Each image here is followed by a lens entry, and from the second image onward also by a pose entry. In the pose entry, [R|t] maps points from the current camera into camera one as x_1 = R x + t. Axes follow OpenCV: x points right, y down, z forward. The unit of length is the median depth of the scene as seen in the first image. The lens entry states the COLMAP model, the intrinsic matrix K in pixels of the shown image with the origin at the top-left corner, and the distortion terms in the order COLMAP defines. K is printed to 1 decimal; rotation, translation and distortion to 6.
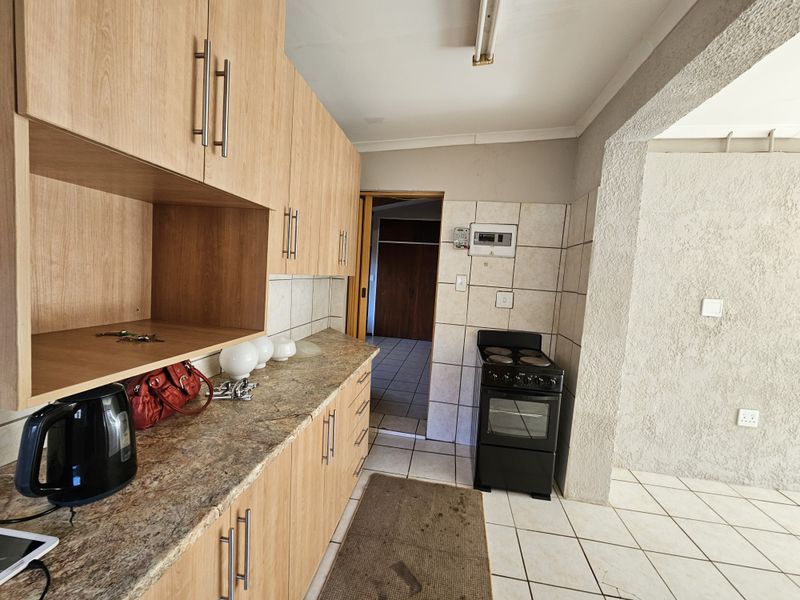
lens RADIAL K [[323.4, 0, 403.5], [0, 323.4, 297.2], [0, 0, 1]] dist [0.002359, -0.001666]
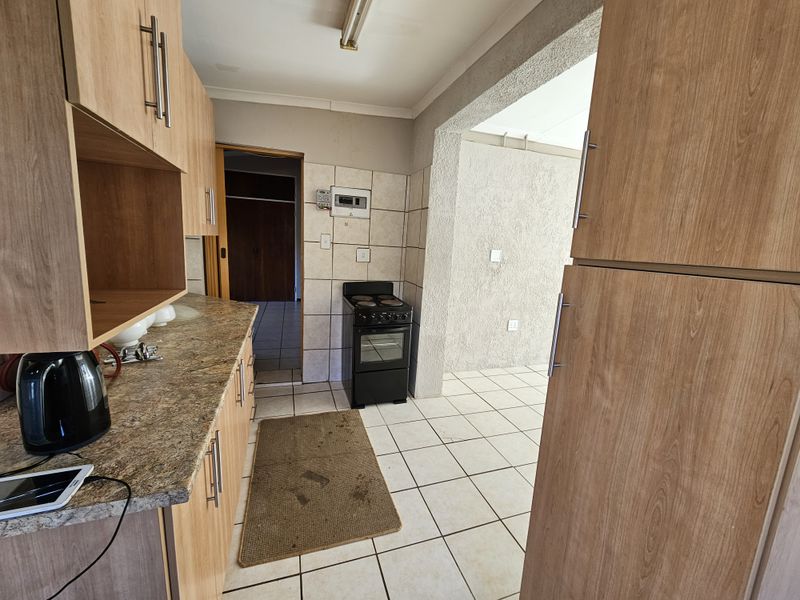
lens RADIAL K [[323.4, 0, 399.1], [0, 323.4, 293.9], [0, 0, 1]] dist [0.002359, -0.001666]
pose [[0.886067, -0.089089, 0.454915, -0.147895], [0.035135, 0.991443, 0.125726, 0.004812], [-0.462223, -0.095418, 0.881615, -0.135257]]
